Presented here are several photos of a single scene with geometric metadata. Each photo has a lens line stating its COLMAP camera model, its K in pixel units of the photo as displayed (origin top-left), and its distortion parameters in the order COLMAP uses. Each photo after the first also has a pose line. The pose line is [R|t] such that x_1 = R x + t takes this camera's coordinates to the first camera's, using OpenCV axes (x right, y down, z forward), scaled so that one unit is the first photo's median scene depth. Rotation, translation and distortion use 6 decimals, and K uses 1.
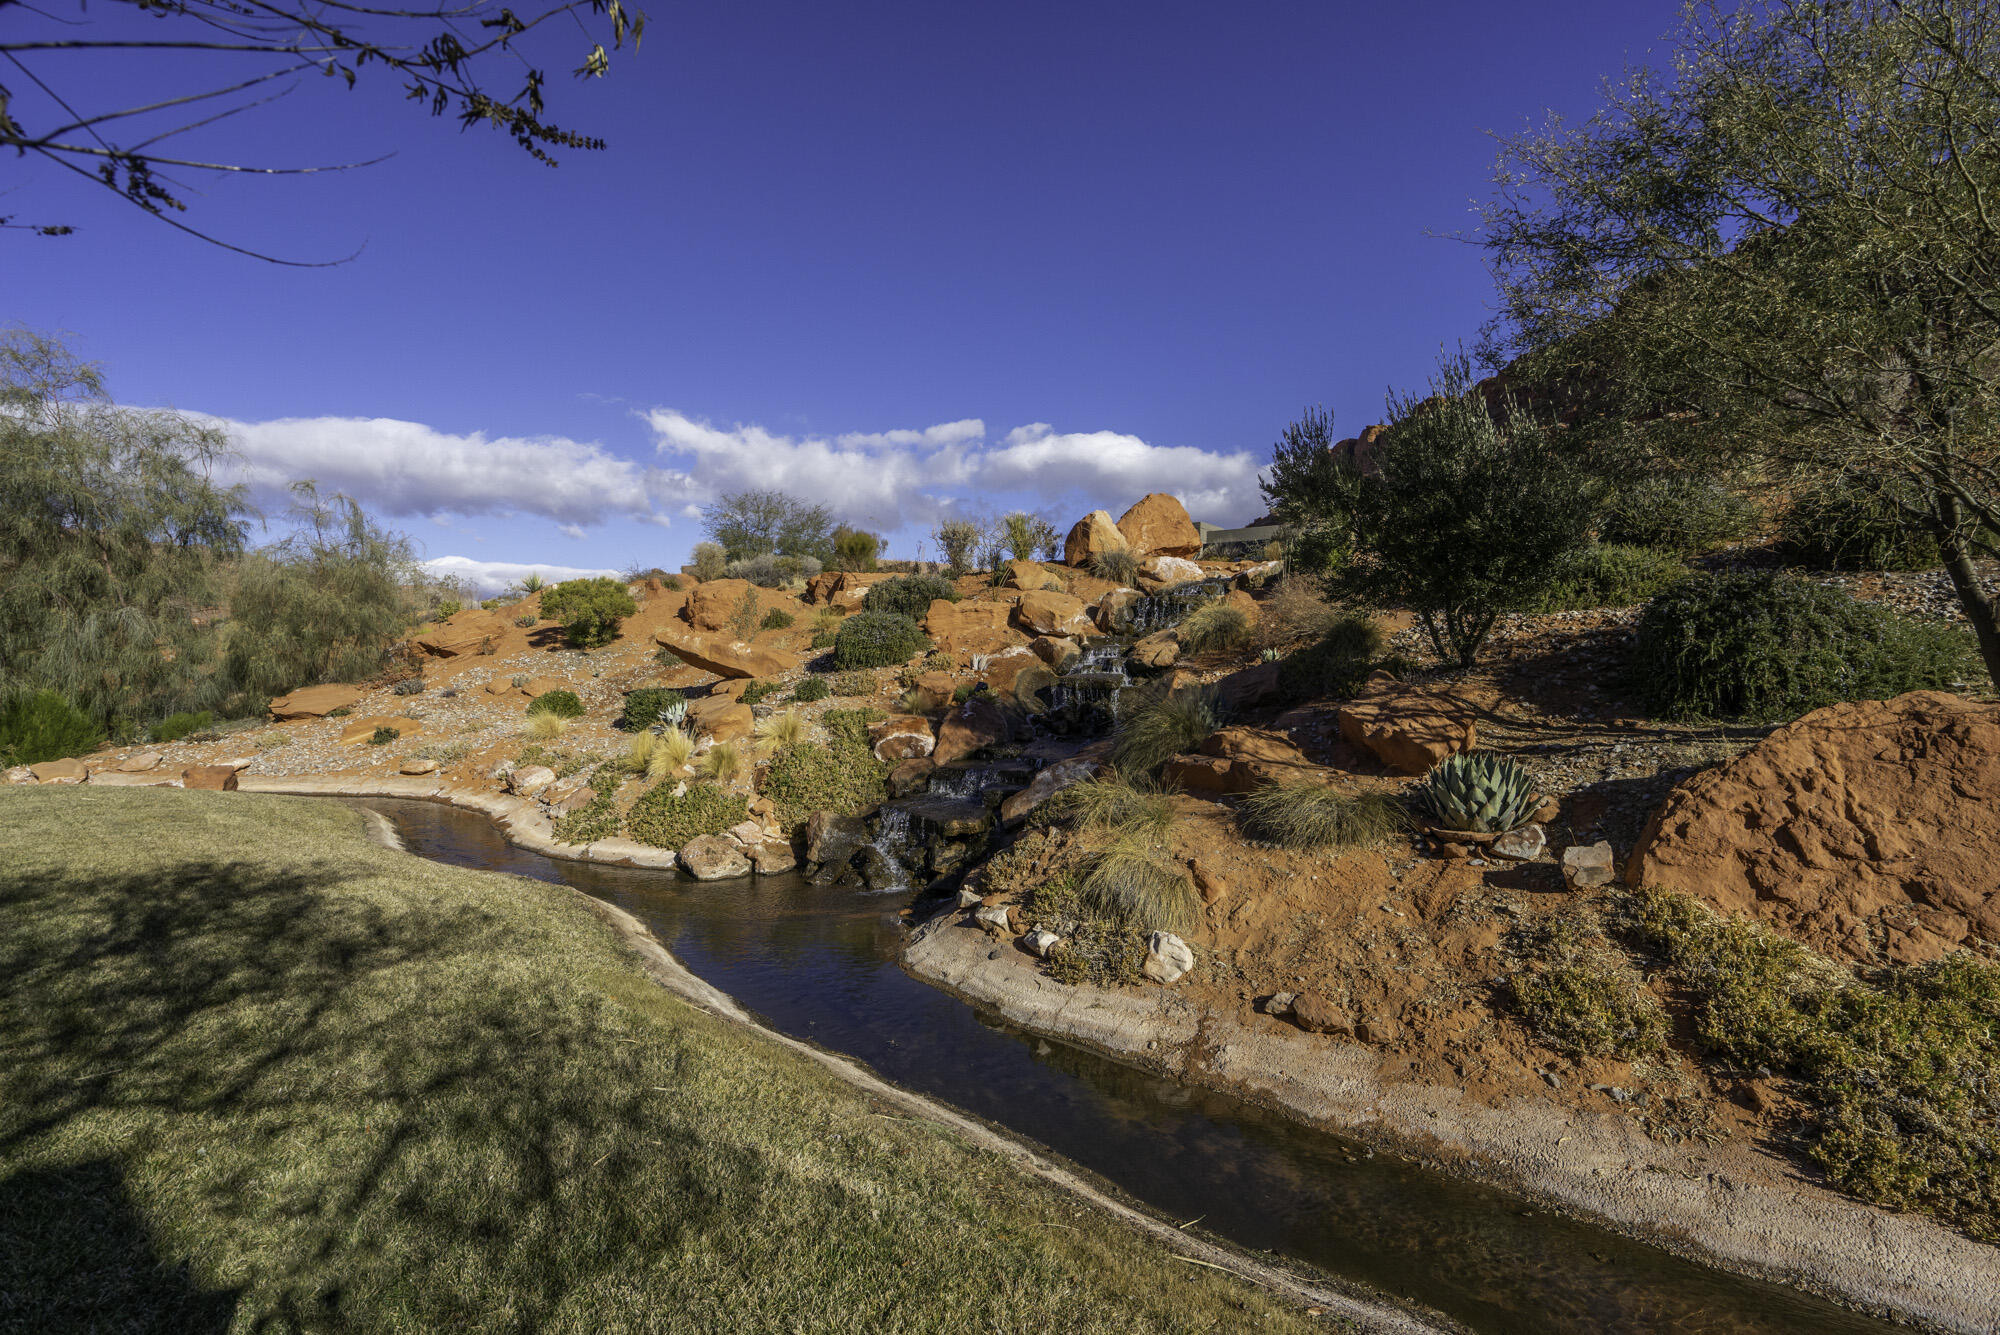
lens RADIAL K [[902.1, 0, 1009.8], [0, 902.1, 656.3], [0, 0, 1]] dist [-0.004776, 0.003454]
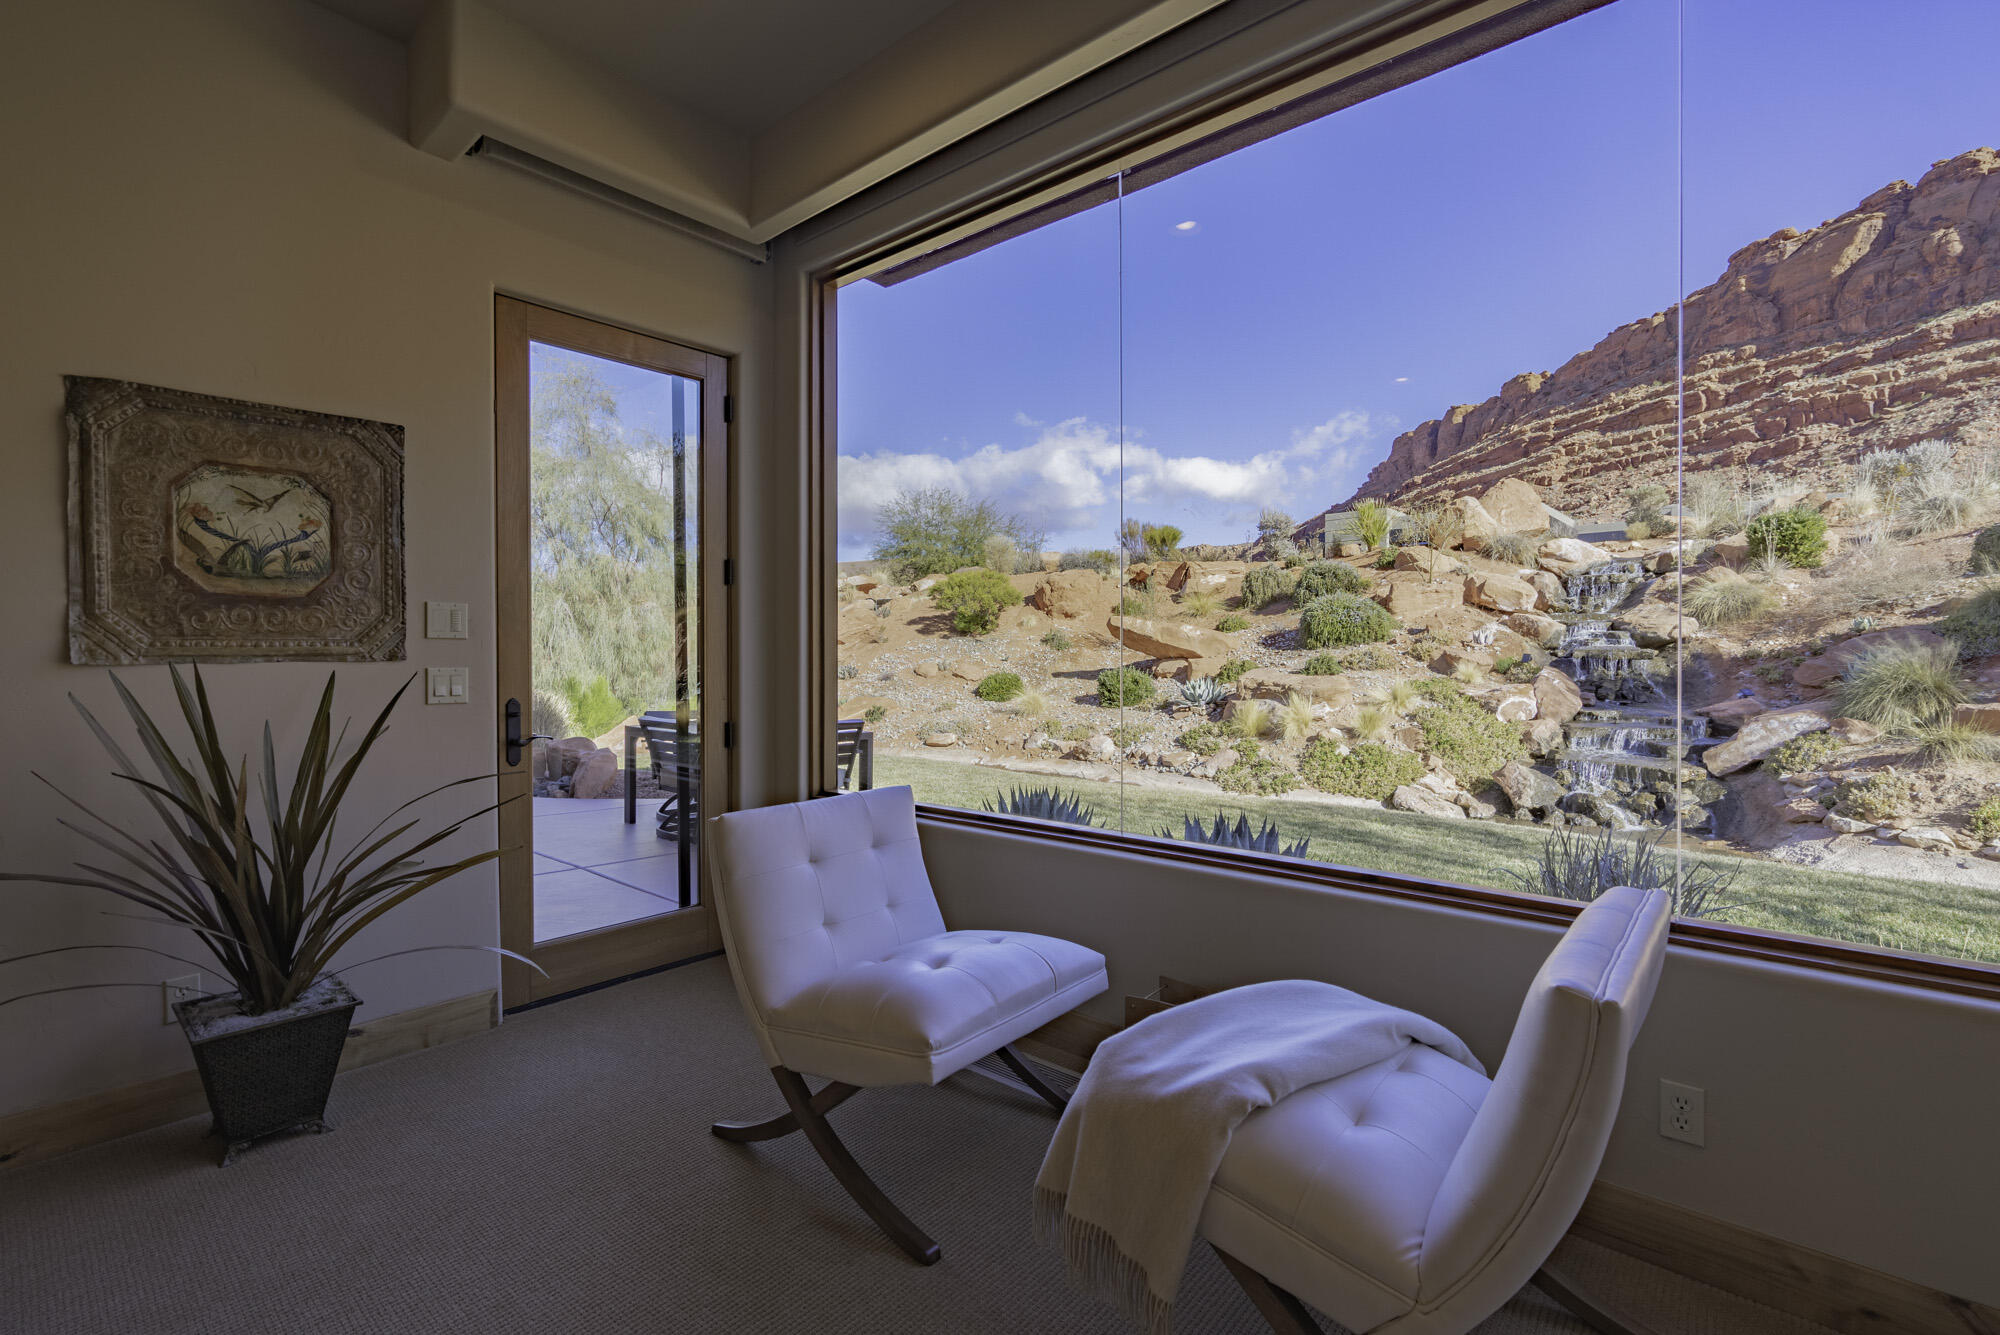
lens RADIAL K [[902.1, 0, 1008.9], [0, 902.1, 650.1], [0, 0, 1]] dist [-0.004776, 0.003454]
pose [[0.998014, -0.013595, -0.061511, -0.502954], [0.013562, 0.999908, -0.000959, 0.014174], [0.061518, 0.000123, 0.998106, -0.108673]]
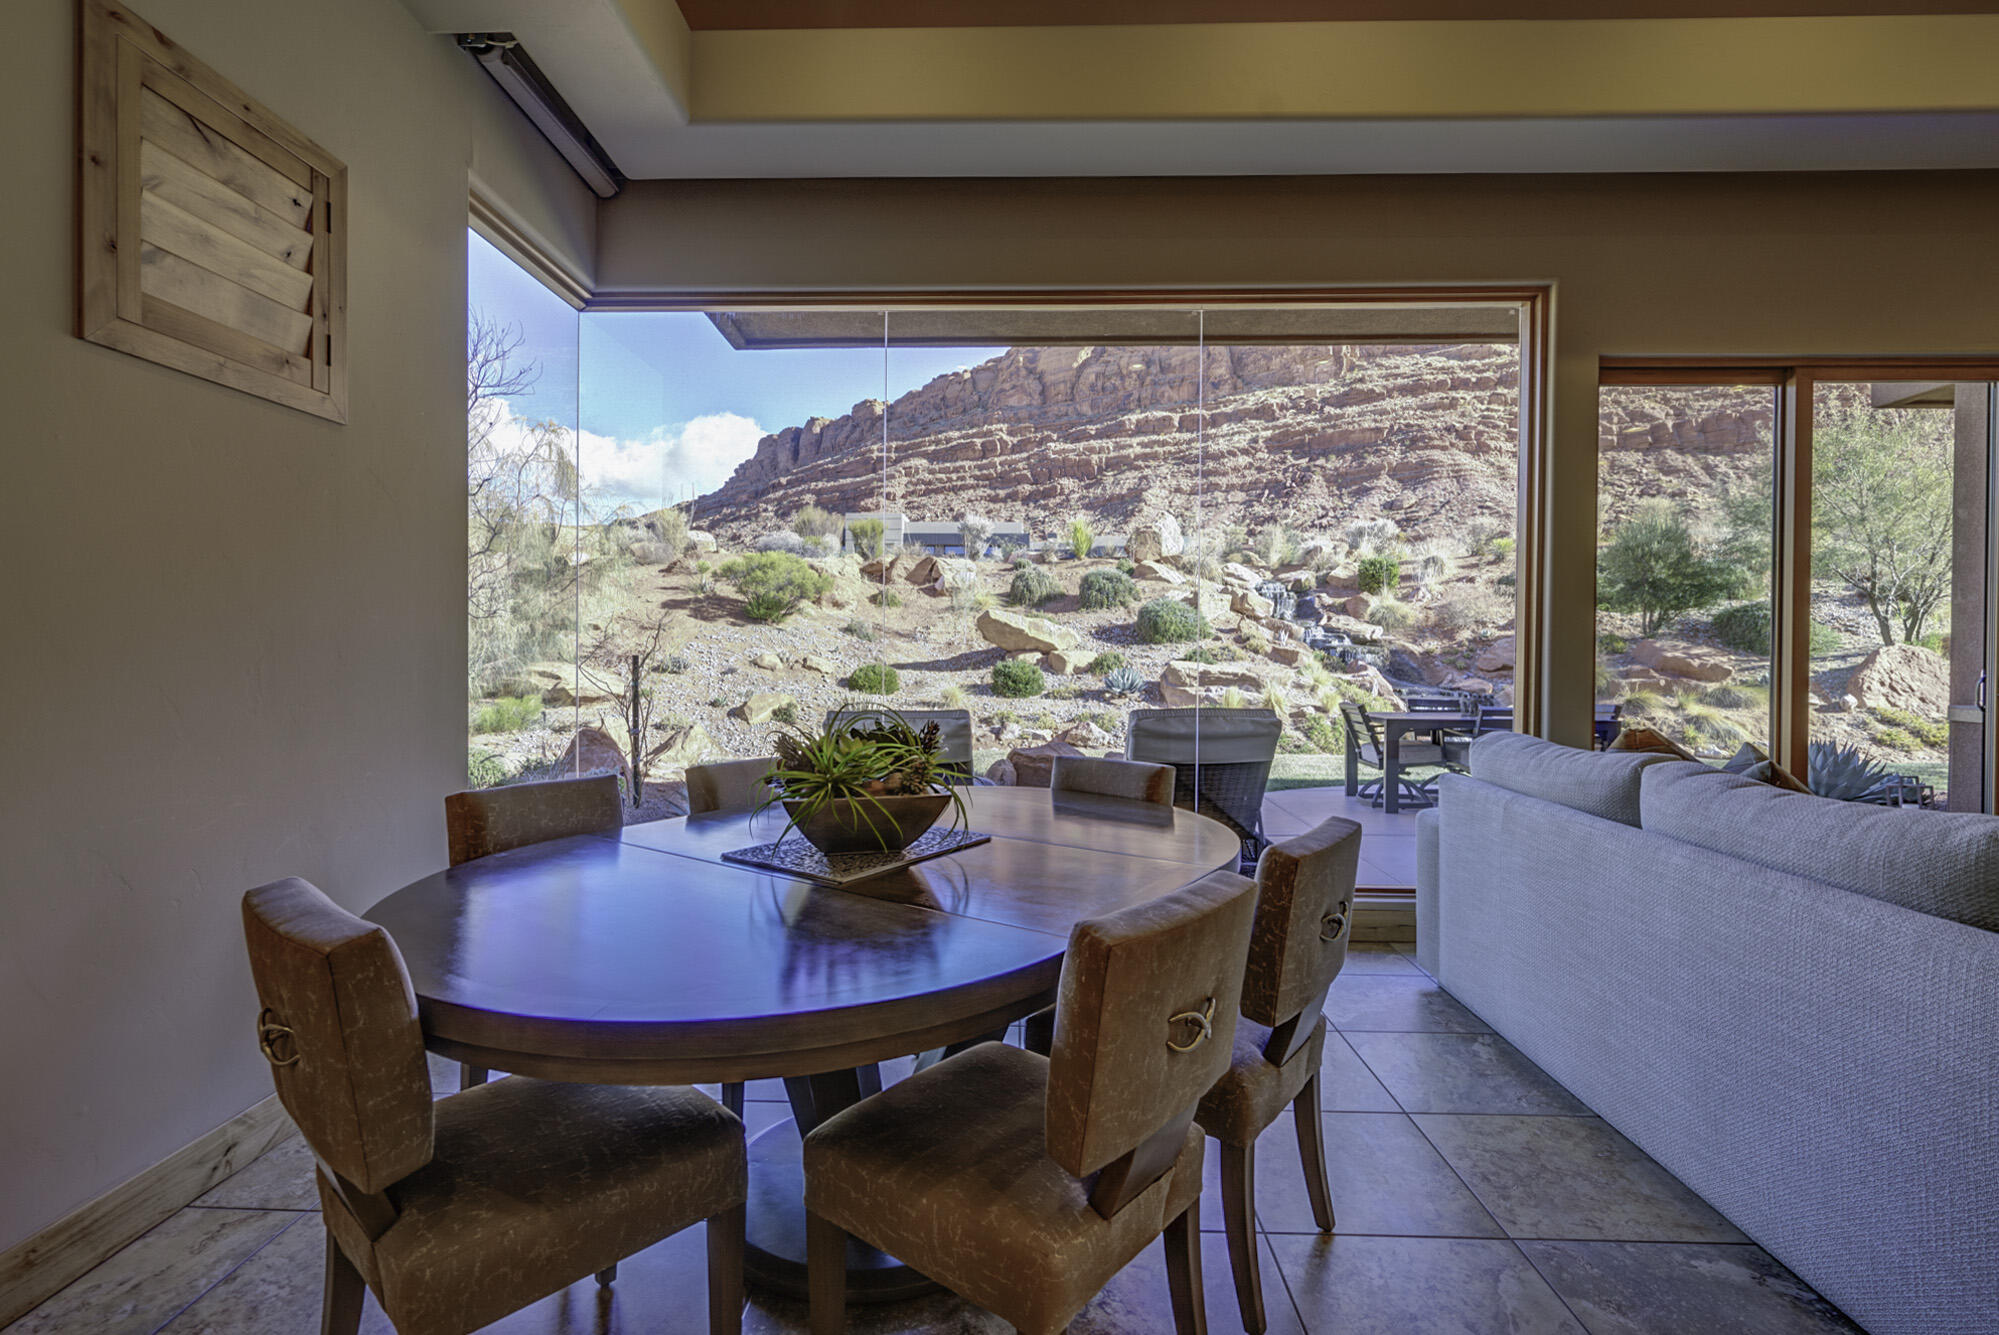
lens RADIAL K [[901.6, 0, 990.4], [0, 901.6, 661.8], [0, 0, 1]] dist [-0.004776, 0.003454]
pose [[0.811706, -0.014821, 0.583878, -1.187700], [-0.002055, 0.999599, 0.028229, 0.006753], [-0.584062, -0.024114, 0.811351, 0.083611]]
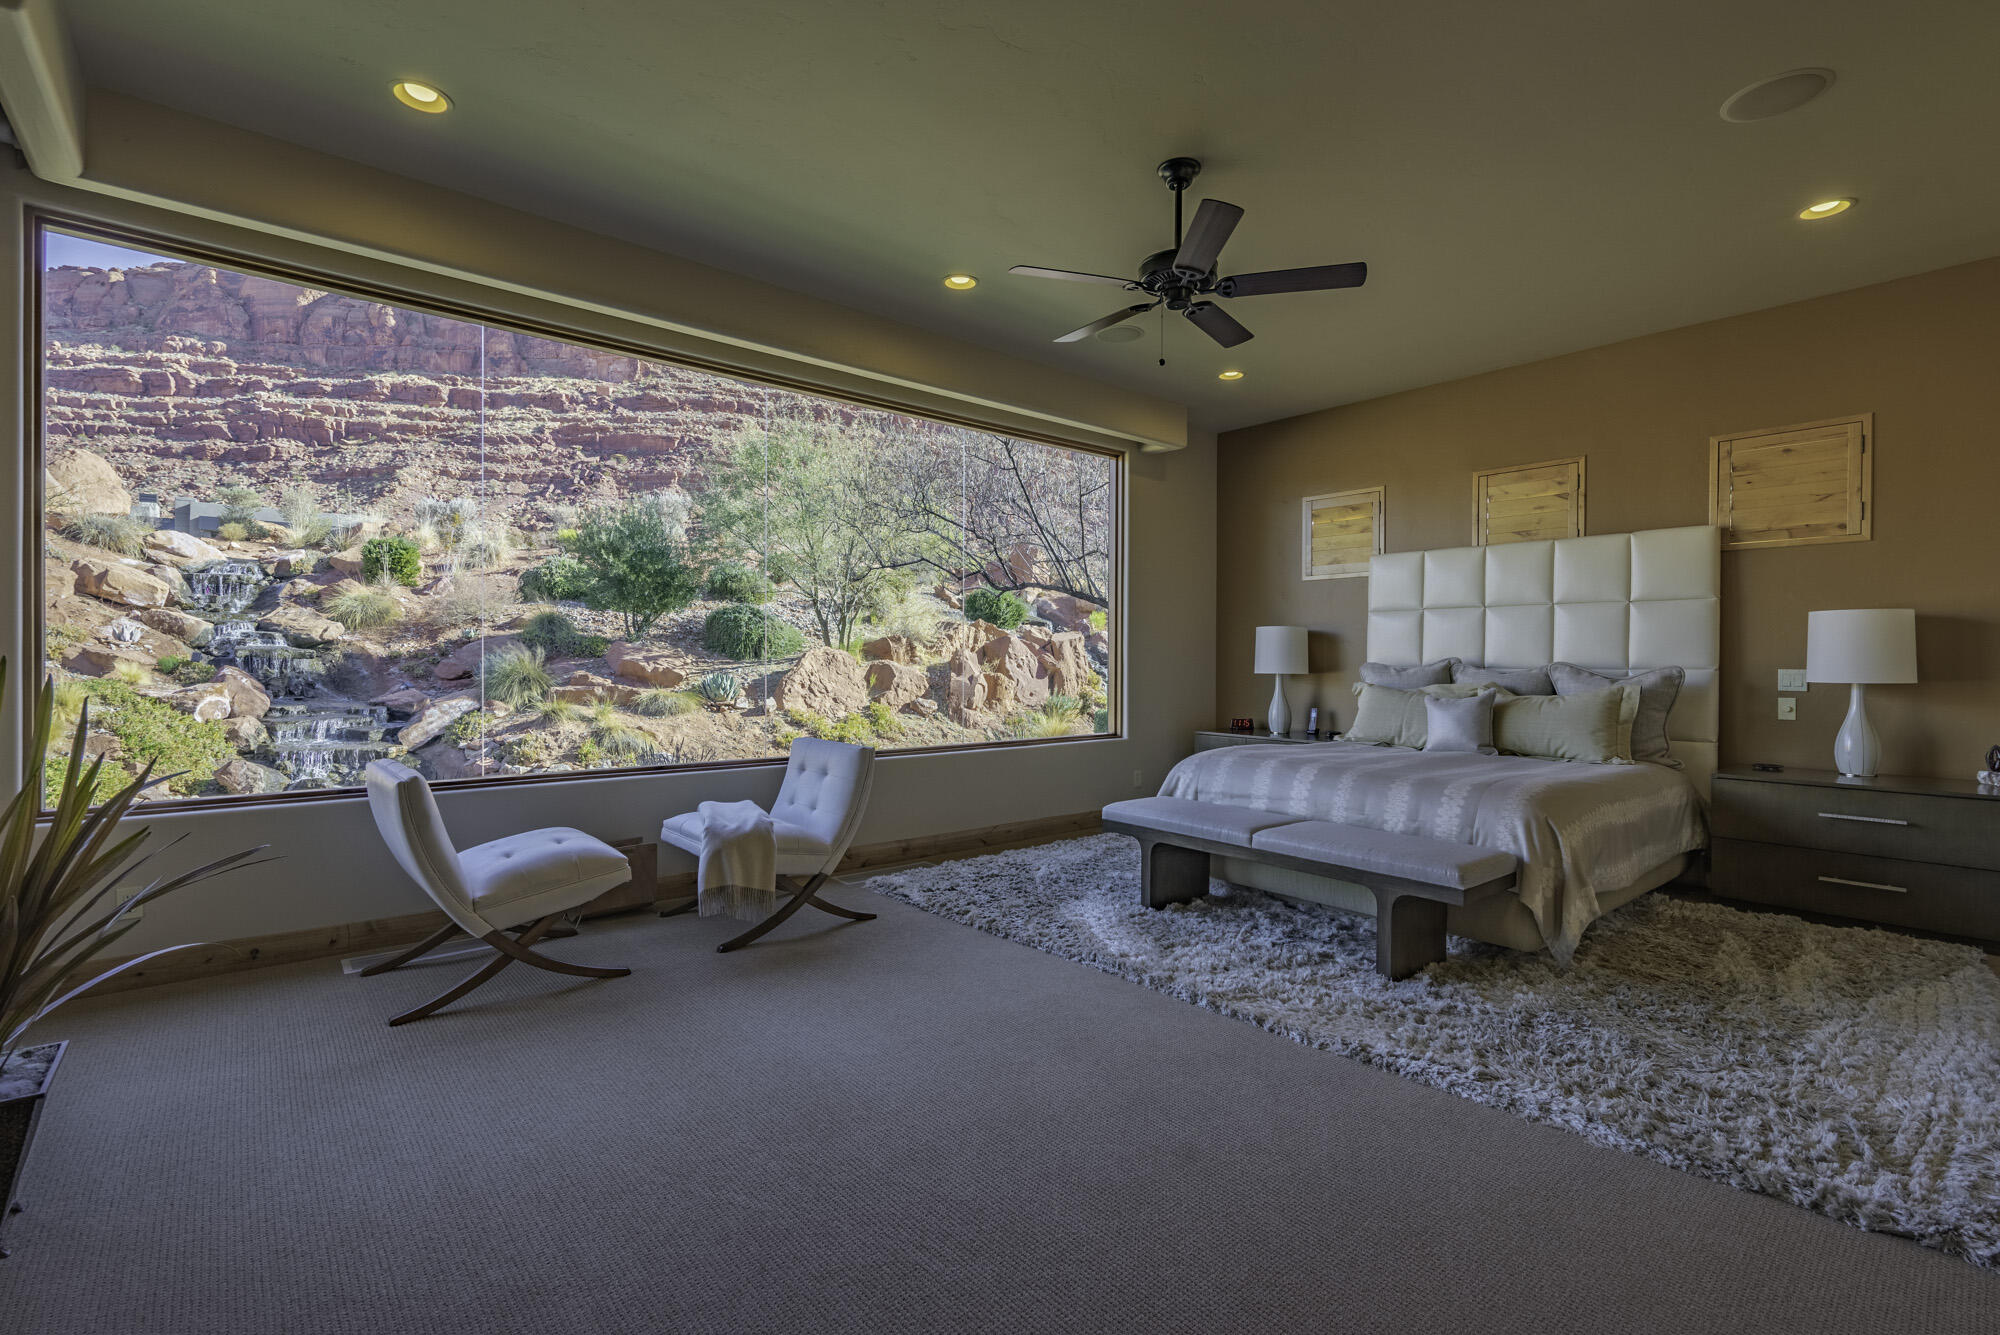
lens RADIAL K [[902.1, 0, 980.2], [0, 902.1, 669.3], [0, 0, 1]] dist [-0.004776, 0.003454]
pose [[0.233196, -0.022169, 0.972177, -0.725807], [-0.009257, 0.999644, 0.025016, 0.011093], [-0.972386, -0.014833, 0.232908, -0.128324]]
